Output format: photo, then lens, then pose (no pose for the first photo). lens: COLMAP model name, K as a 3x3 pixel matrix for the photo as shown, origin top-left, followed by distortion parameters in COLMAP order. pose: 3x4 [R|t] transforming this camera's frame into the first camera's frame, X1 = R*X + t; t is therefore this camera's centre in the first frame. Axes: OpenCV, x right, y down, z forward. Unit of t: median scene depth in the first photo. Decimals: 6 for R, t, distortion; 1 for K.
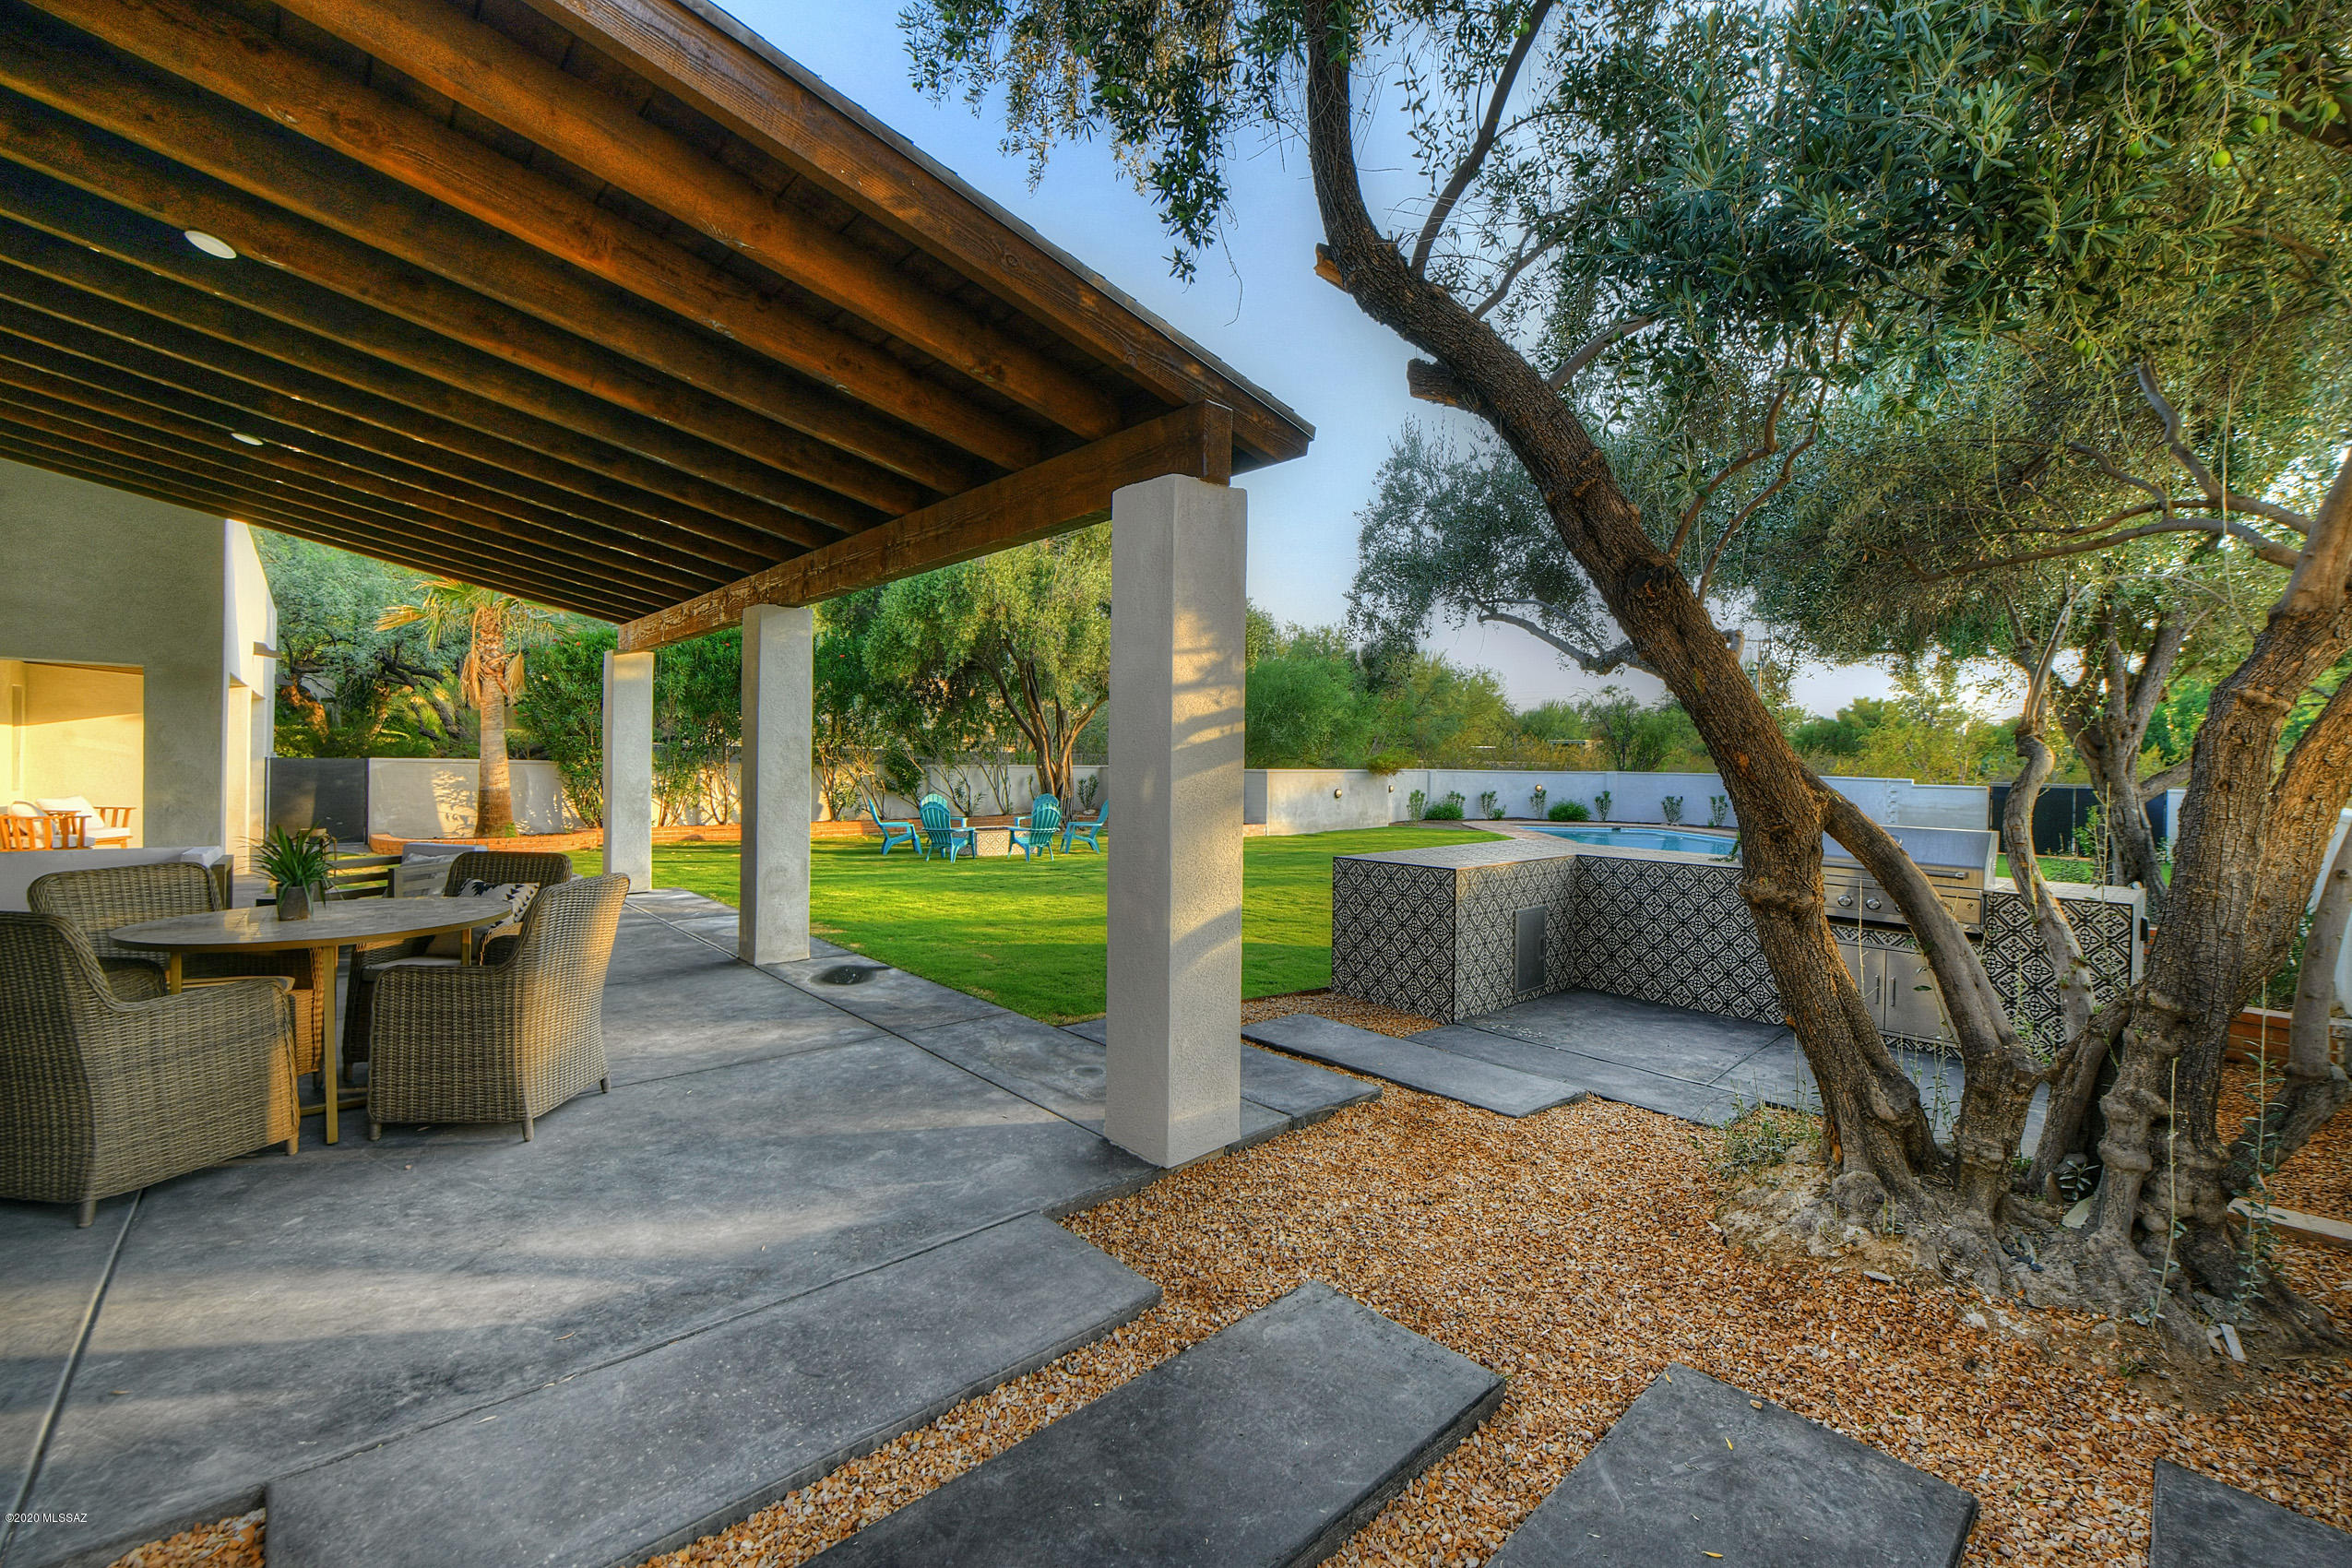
lens RADIAL K [[975.4, 0, 1176.0], [0, 975.4, 784.0], [0, 0, 1]] dist [-0.009632, -0.000256]
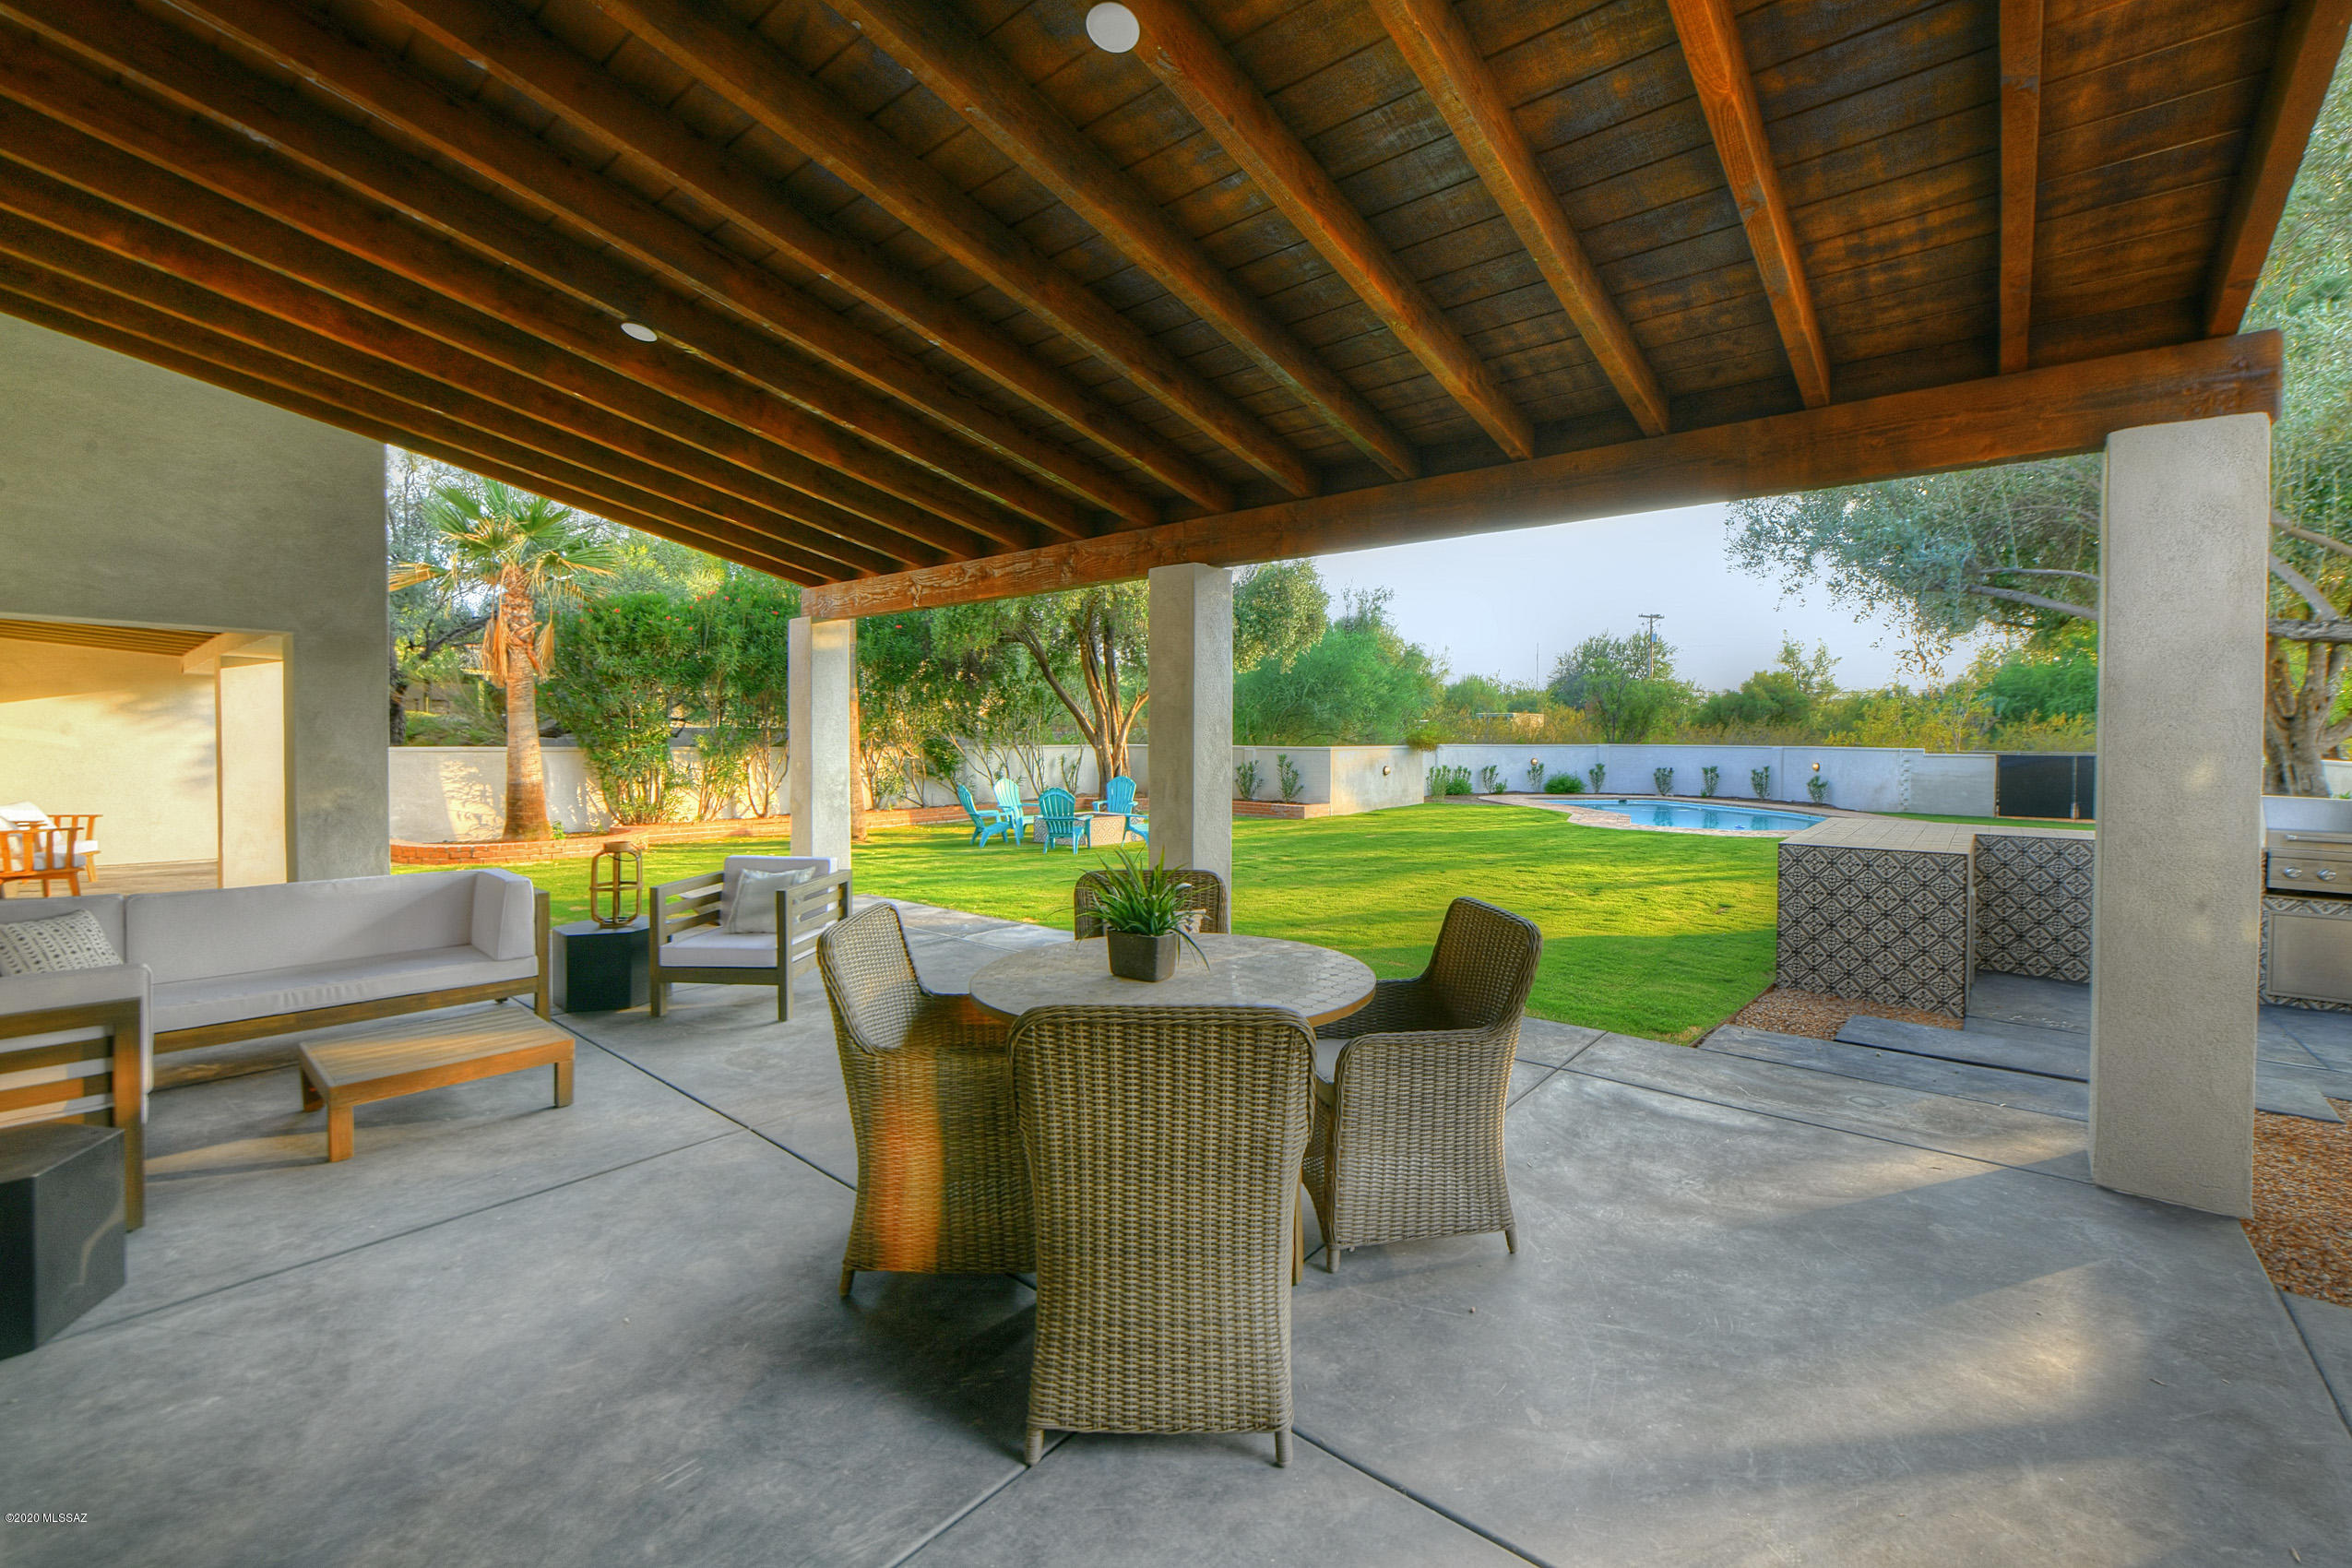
lens RADIAL K [[993.2, 0, 1171.1], [0, 993.2, 770.0], [0, 0, 1]] dist [-0.006339, -0.000563]
pose [[0.990134, -0.015290, 0.139285, -0.245144], [0.013888, 0.999843, 0.011032, -0.006355], [-0.139432, -0.008989, 0.990191, 0.062012]]
